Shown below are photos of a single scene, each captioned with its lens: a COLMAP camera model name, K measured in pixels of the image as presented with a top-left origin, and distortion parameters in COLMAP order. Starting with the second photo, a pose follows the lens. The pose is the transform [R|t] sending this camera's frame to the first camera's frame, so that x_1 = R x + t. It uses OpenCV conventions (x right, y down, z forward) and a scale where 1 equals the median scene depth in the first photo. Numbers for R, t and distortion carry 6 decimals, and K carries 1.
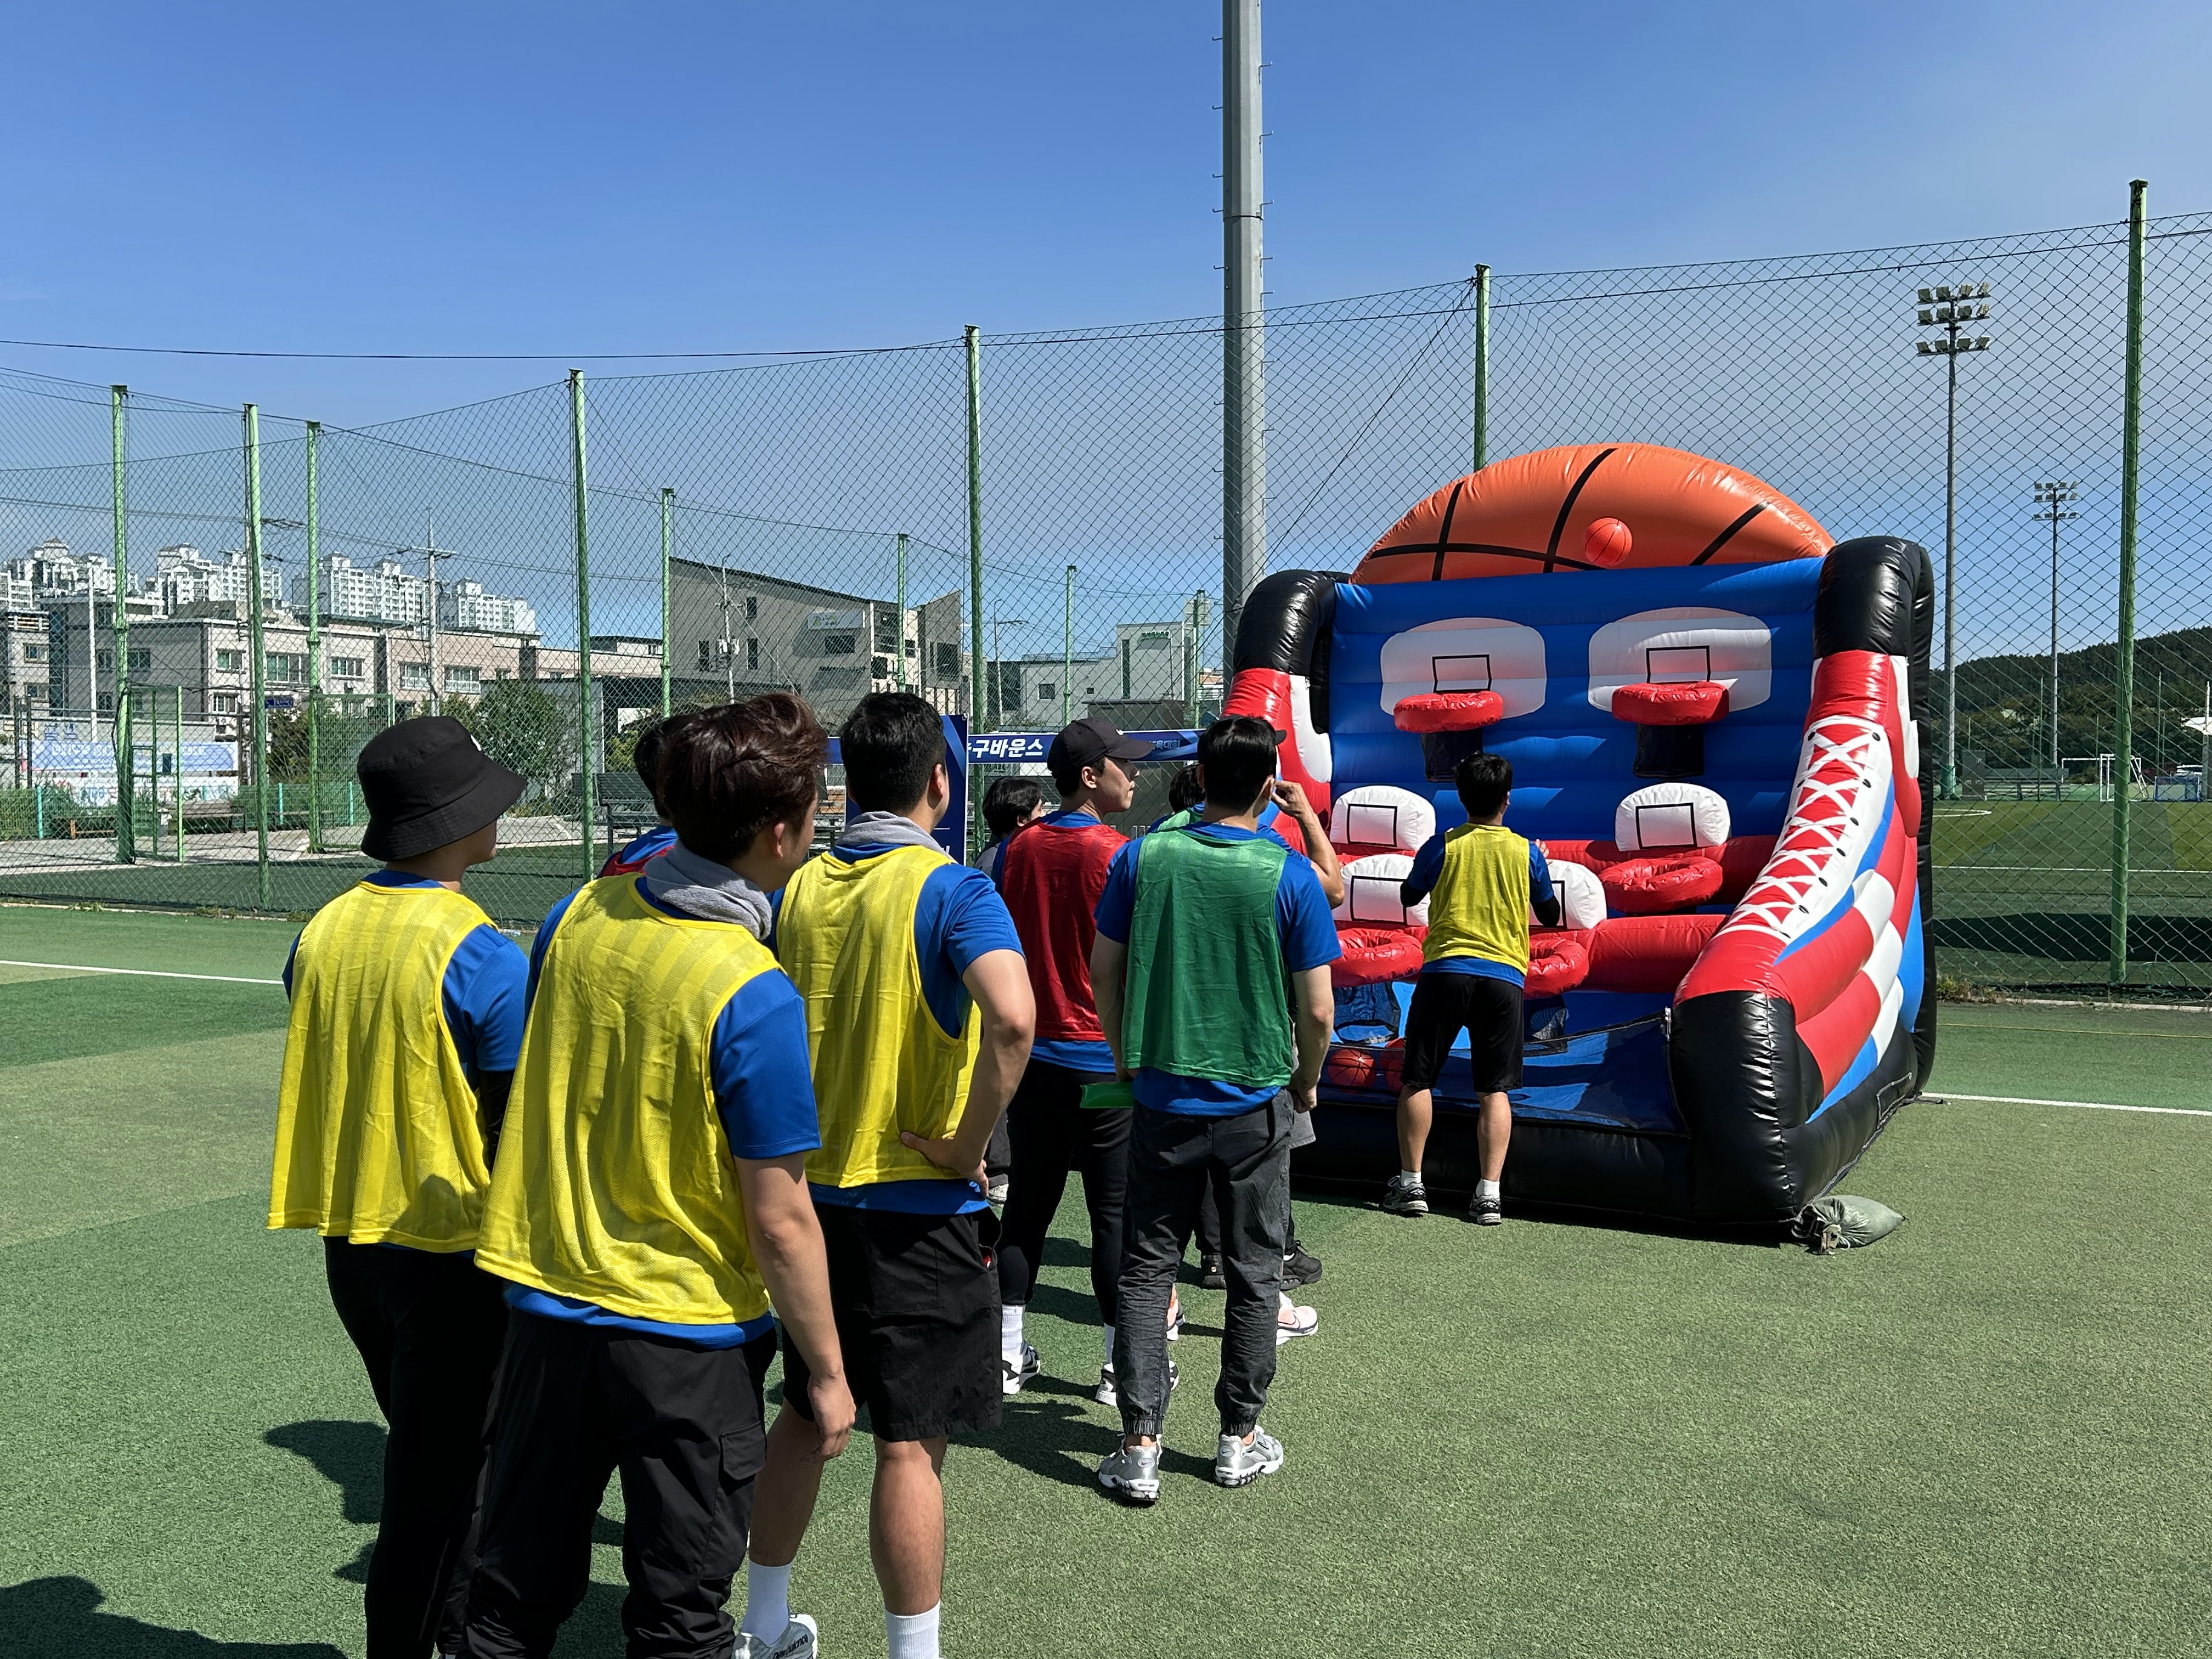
lens RADIAL K [[2147.9, 0, 1059.9], [0, 2147.9, 869.3], [0, 0, 1]] dist [0.144707, -0.375368]
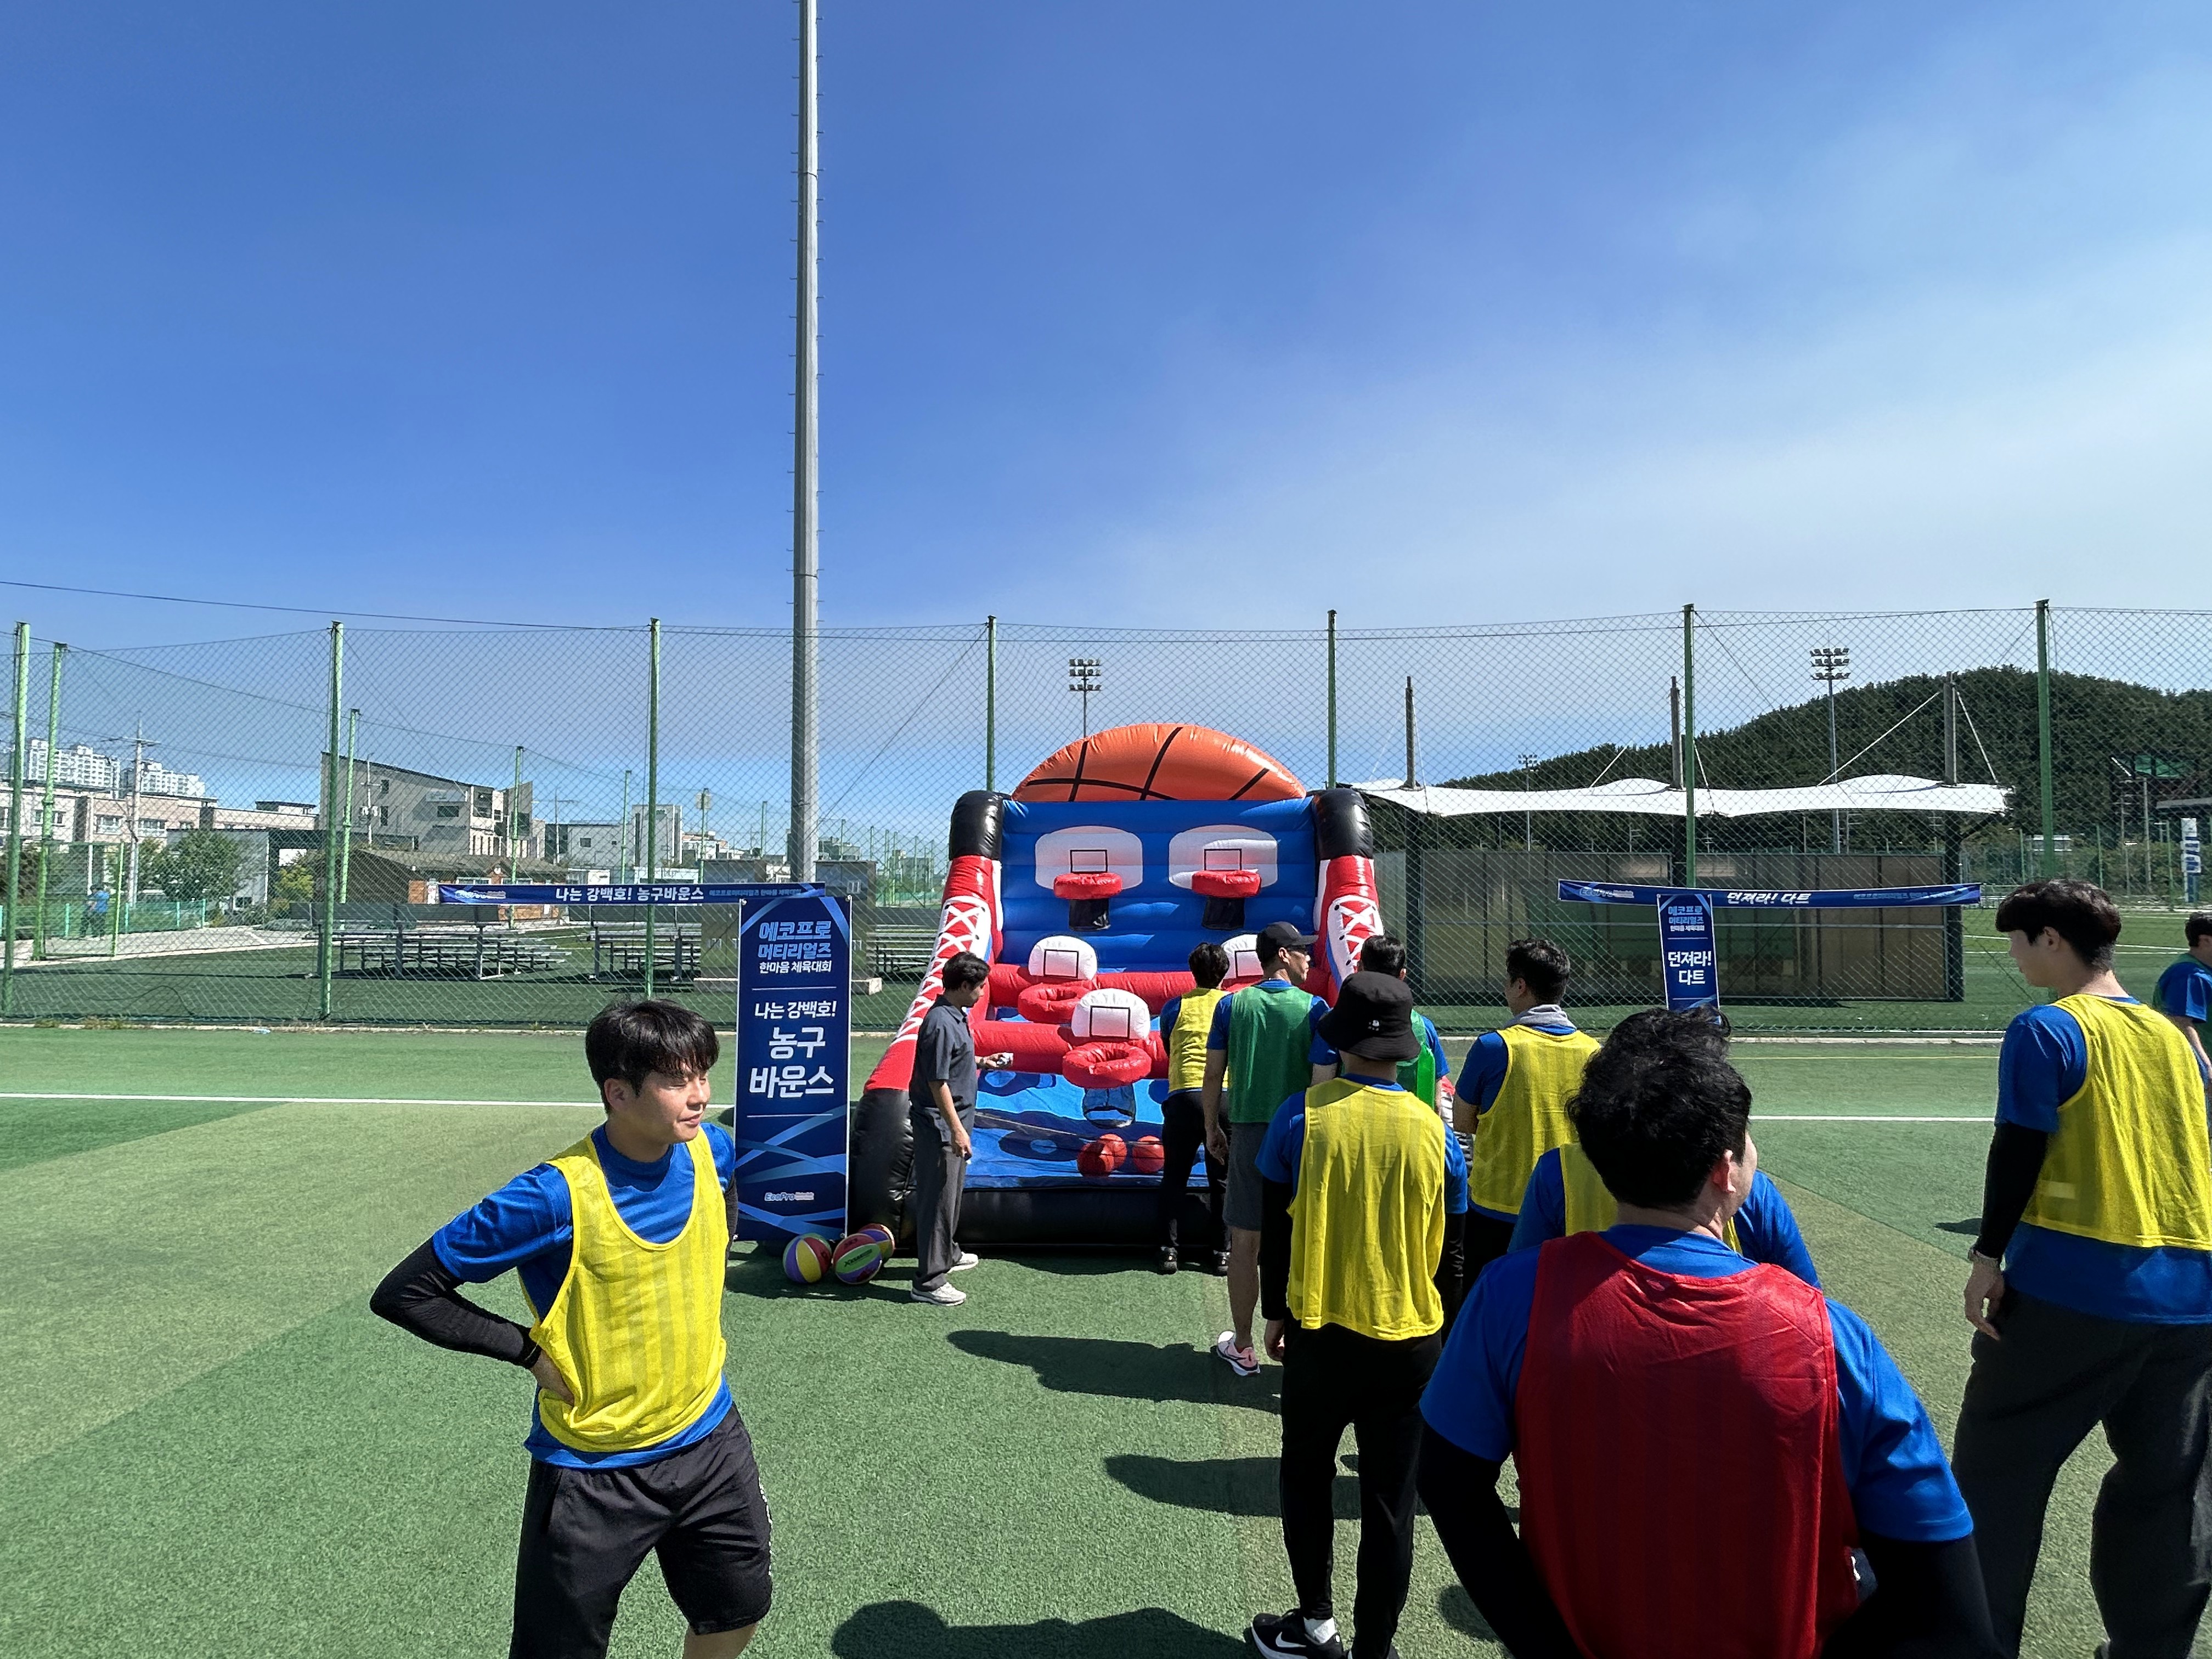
lens RADIAL K [[1130.0, 0, 1113.8], [0, 1130.0, 828.0], [0, 0, 1]] dist [0.000107, 0.000521]
pose [[0.900563, 0.027466, 0.433858, -0.091102], [0.015385, 0.995363, -0.094947, -0.021675], [-0.434454, 0.092180, 0.895965, 0.151748]]
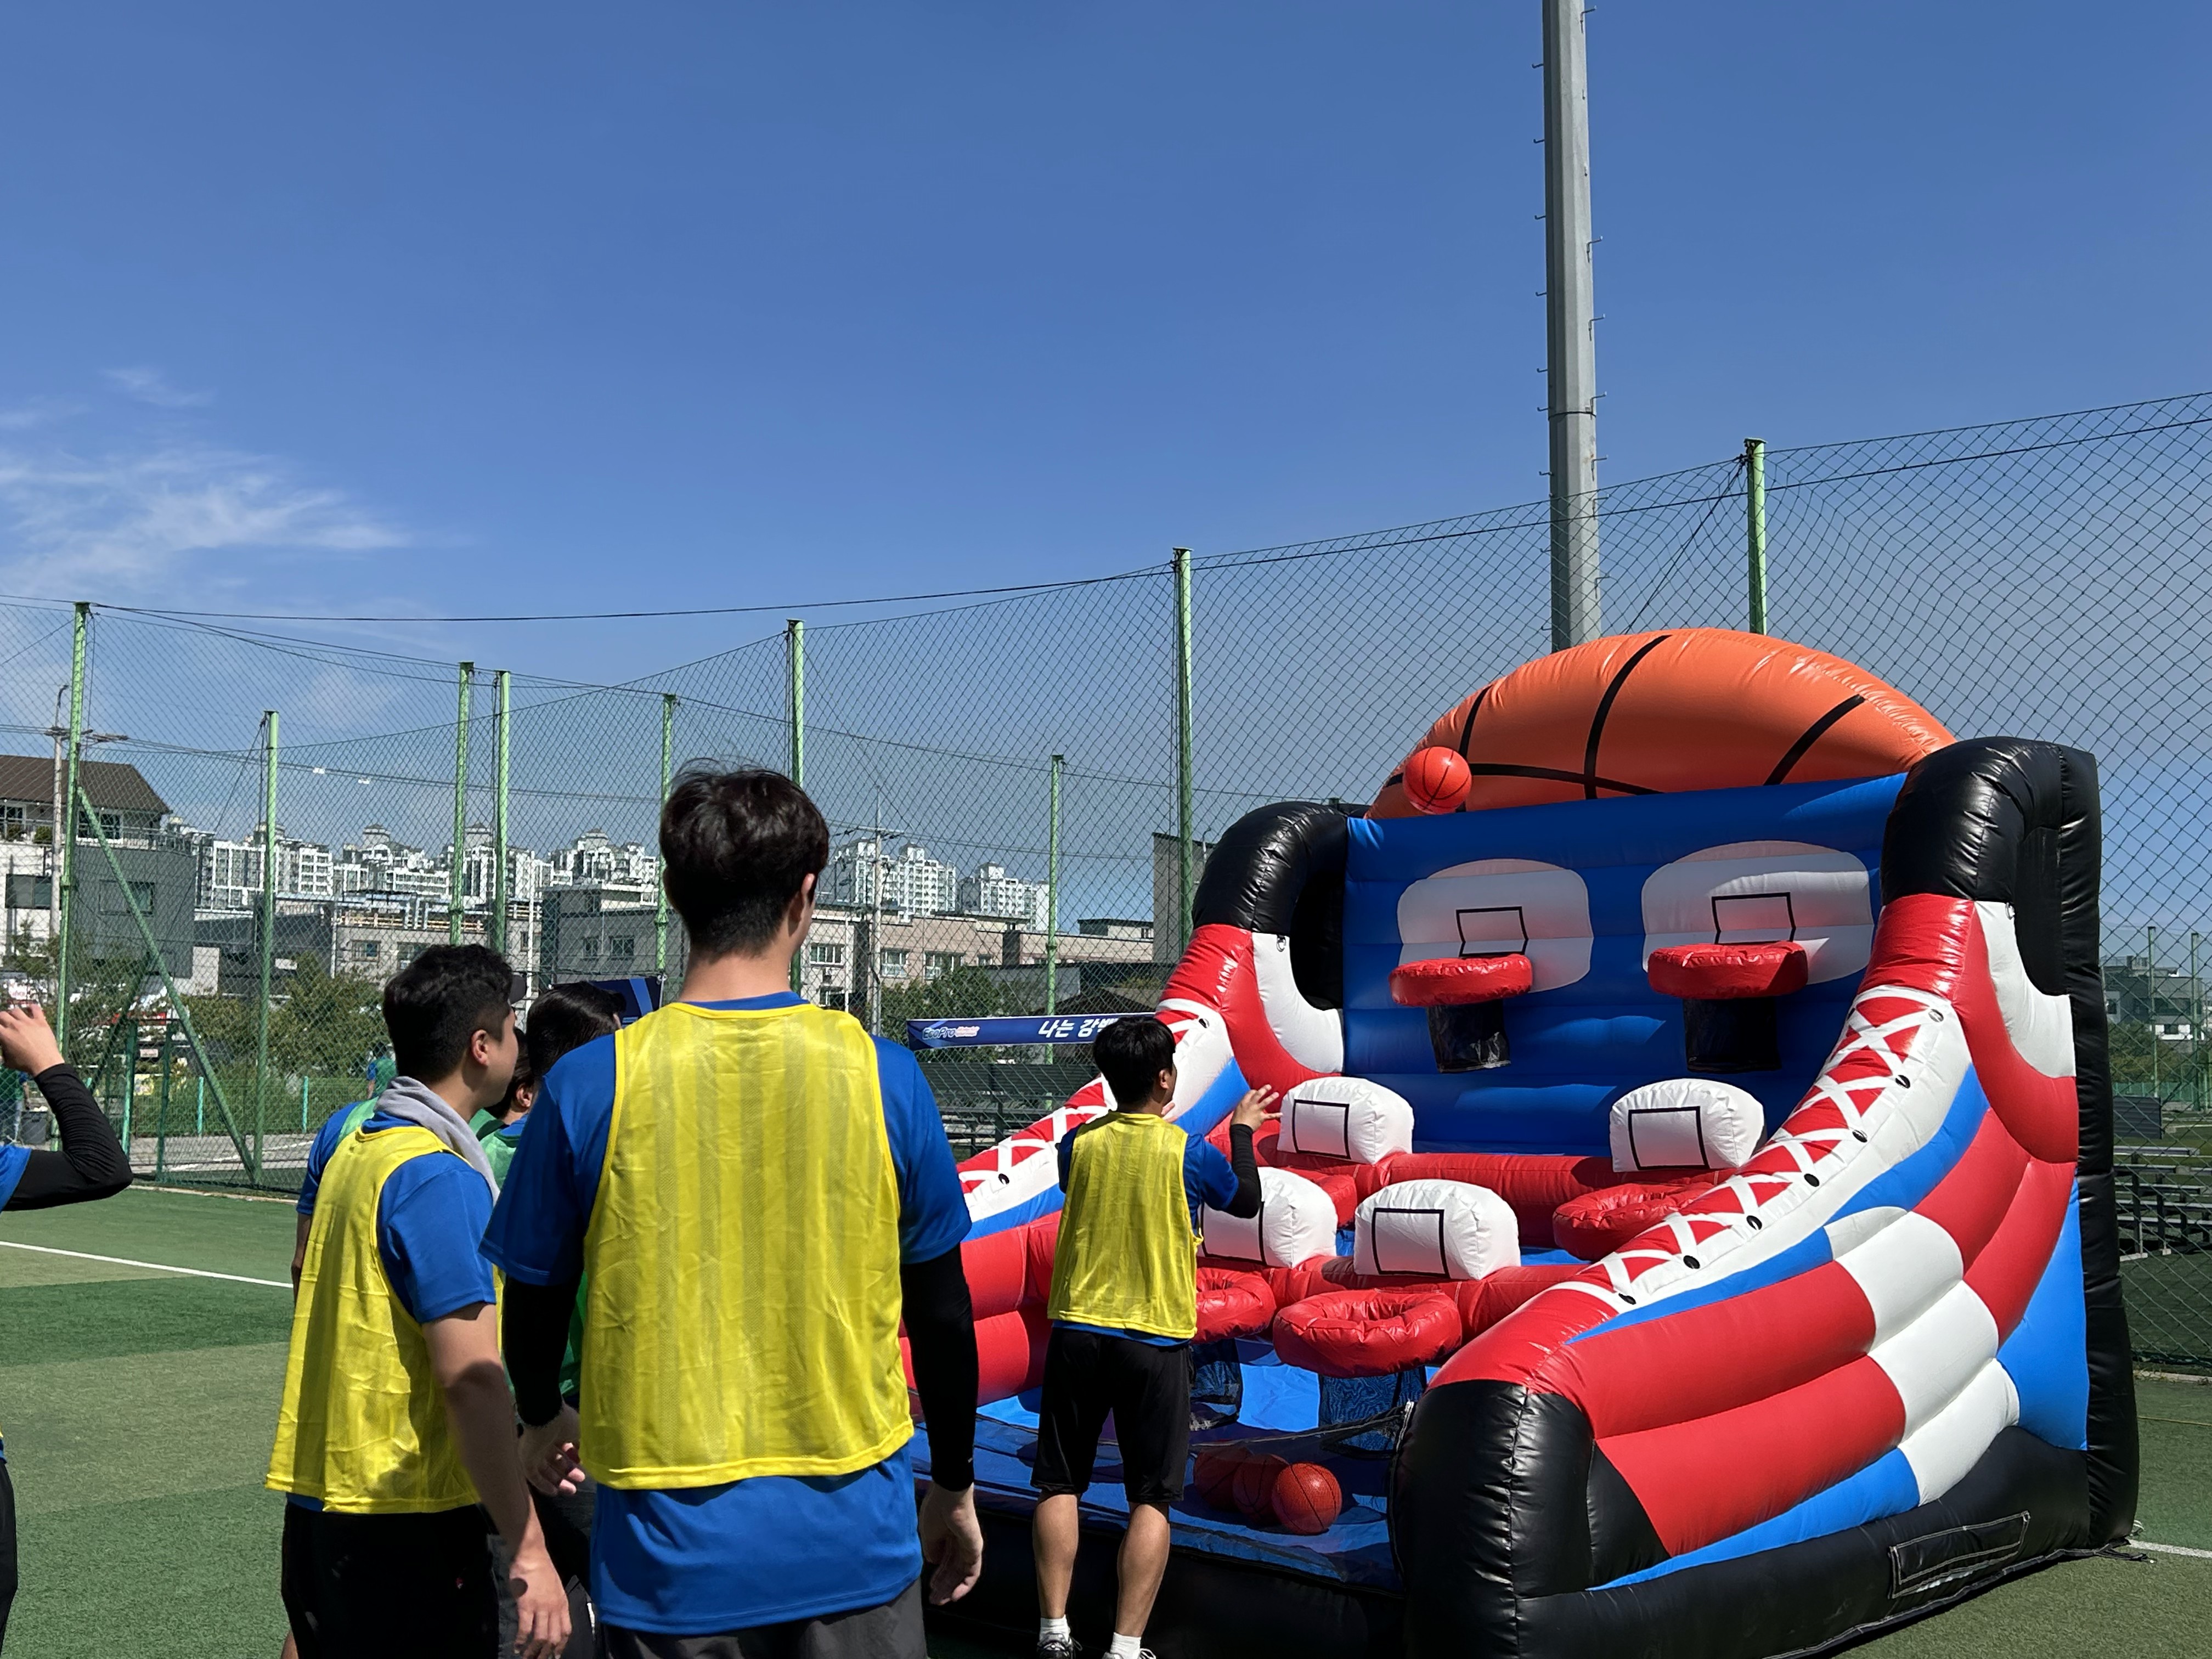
lens RADIAL K [[2360.1, 0, 1033.6], [0, 2360.1, 828.7], [0, 0, 1]] dist [0.215916, -0.685431]
pose [[0.964922, -0.016231, -0.262033, 0.148555], [-0.022207, 0.989464, -0.143066, -0.001770], [0.261594, 0.143867, 0.954395, 0.090084]]
